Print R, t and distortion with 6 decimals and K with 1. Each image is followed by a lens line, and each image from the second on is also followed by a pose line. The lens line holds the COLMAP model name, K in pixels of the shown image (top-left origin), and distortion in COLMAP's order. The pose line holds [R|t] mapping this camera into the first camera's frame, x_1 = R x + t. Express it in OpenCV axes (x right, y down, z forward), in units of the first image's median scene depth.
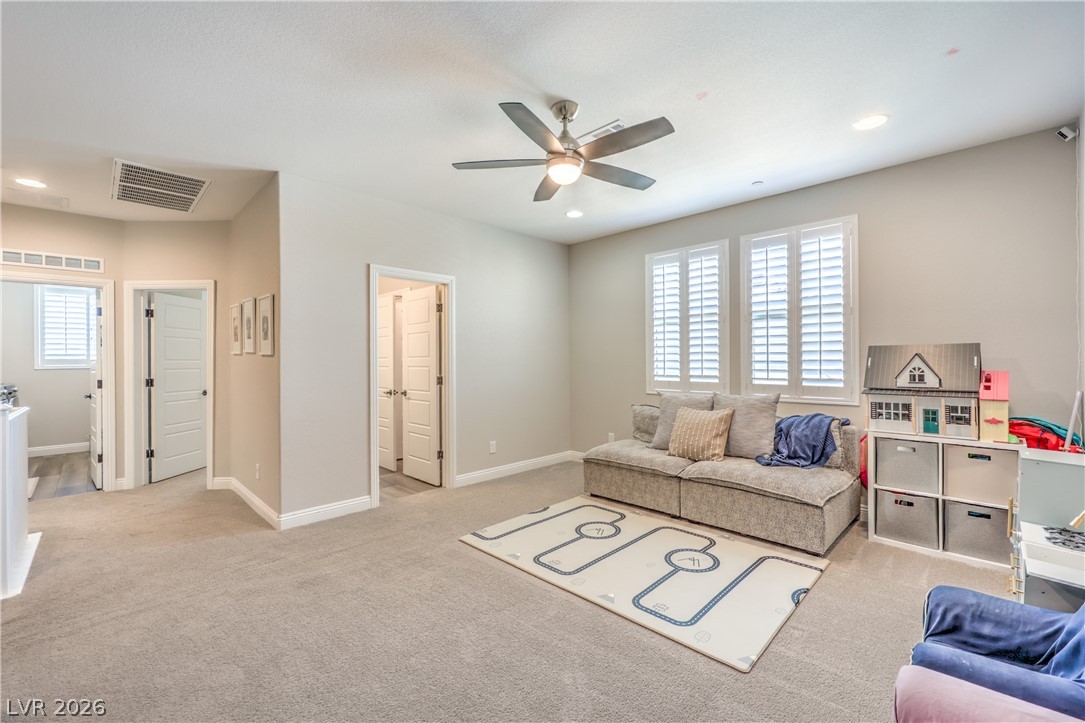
lens RADIAL K [[453.3, 0, 555.0], [0, 453.3, 359.0], [0, 0, 1]] dist [0.000800, -0.000335]
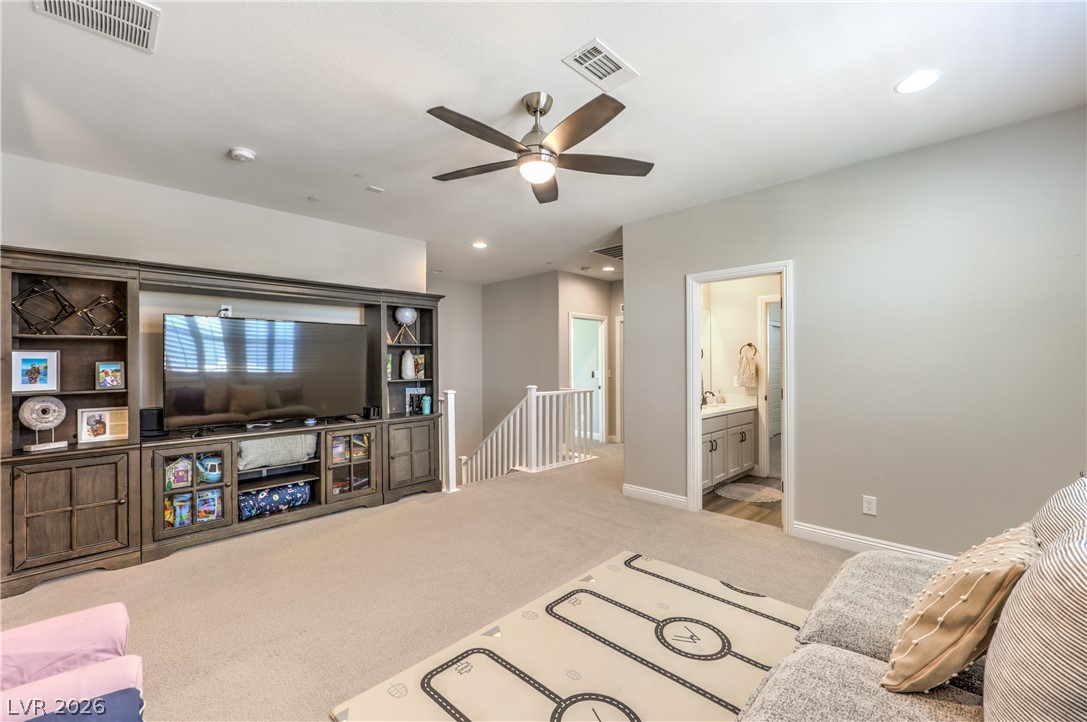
lens RADIAL K [[454.2, 0, 545.2], [0, 454.2, 362.4], [0, 0, 1]] dist [0.000800, -0.000335]
pose [[-0.000259, 0.005364, -0.999986, 0.671164], [0.001494, 0.999984, 0.005364, -0.016706], [0.999999, -0.001493, -0.000267, 0.717370]]
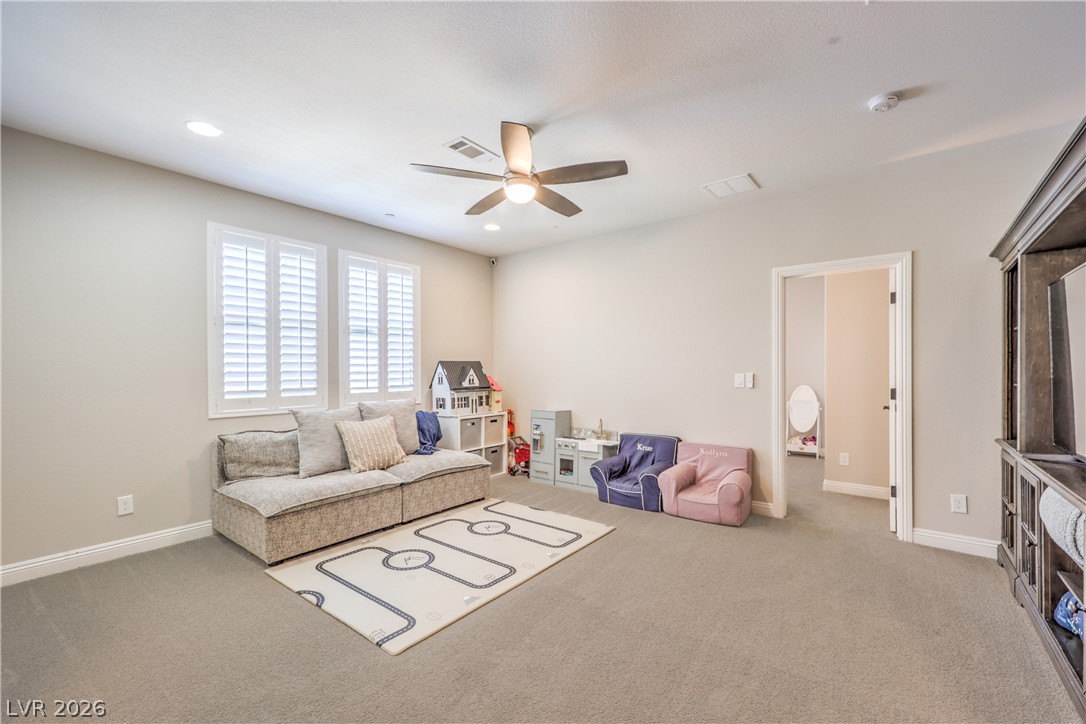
lens RADIAL K [[453.7, 0, 546.3], [0, 453.7, 366.1], [0, 0, 1]] dist [0.000800, -0.000335]
pose [[-0.104129, 0.010635, 0.994507, -0.753449], [0.002789, 0.999942, -0.010401, 0.003768], [-0.994560, 0.001690, -0.104152, 0.745072]]
